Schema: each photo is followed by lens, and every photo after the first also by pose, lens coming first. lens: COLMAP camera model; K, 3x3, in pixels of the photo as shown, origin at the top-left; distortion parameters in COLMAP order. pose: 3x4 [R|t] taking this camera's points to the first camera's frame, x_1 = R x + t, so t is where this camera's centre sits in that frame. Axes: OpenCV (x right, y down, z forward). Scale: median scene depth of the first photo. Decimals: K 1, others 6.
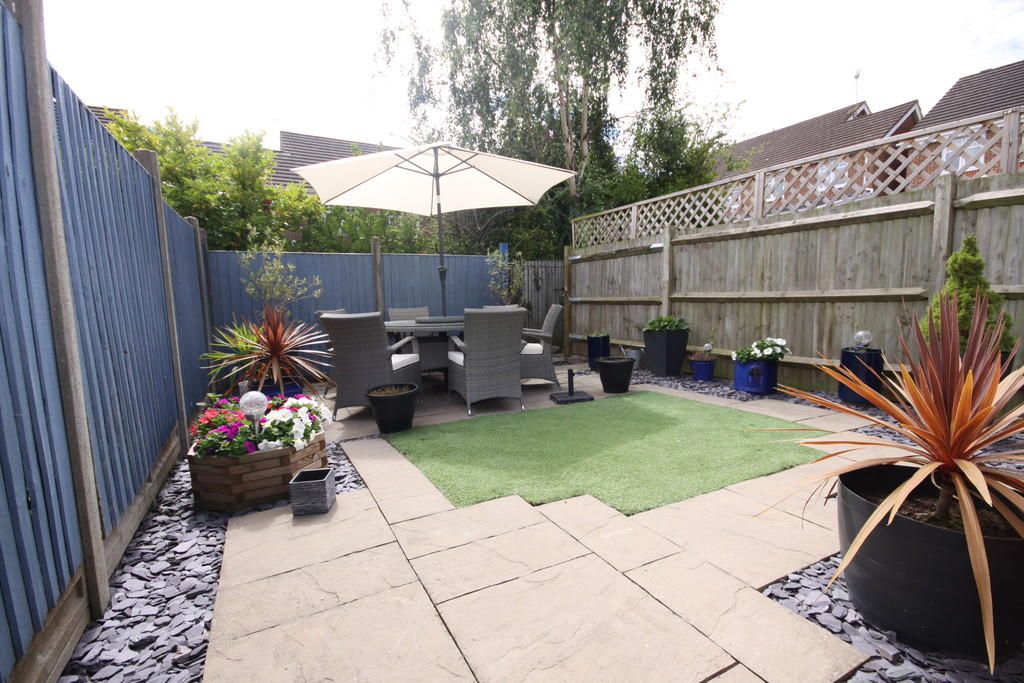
lens RADIAL K [[476.4, 0, 517.0], [0, 476.4, 356.3], [0, 0, 1]] dist [-0.000978, -0.001007]
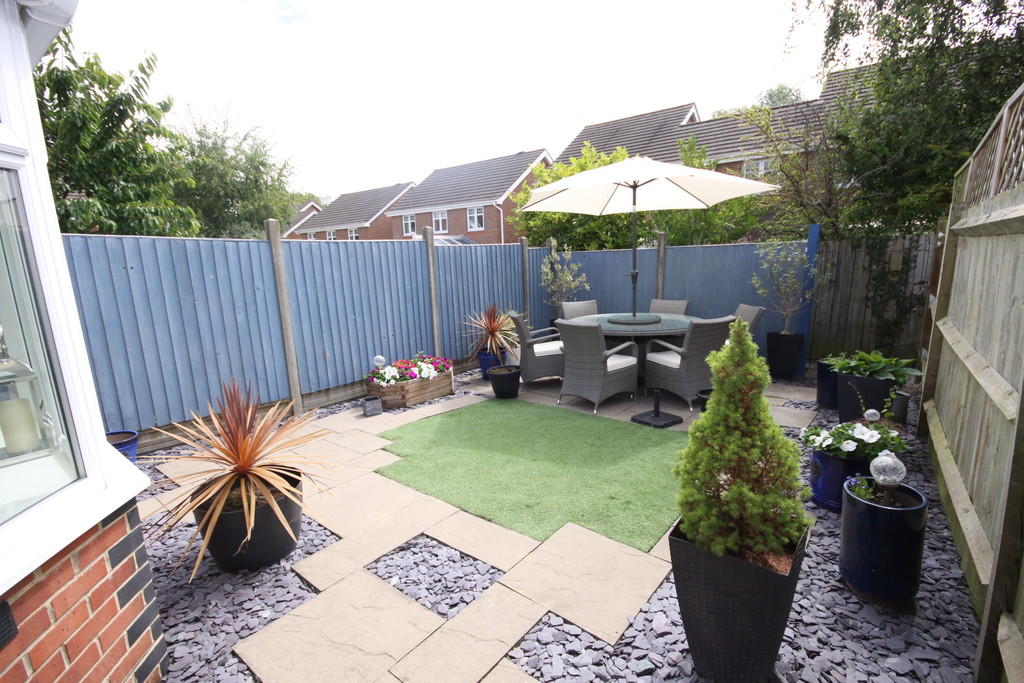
lens RADIAL K [[476.4, 0, 517.0], [0, 476.4, 356.3], [0, 0, 1]] dist [-0.000978, -0.001007]
pose [[0.395324, 0.196662, -0.897242, 0.774225], [-0.086705, 0.980439, 0.176695, -0.169501], [0.914440, 0.007944, 0.404643, 0.320168]]
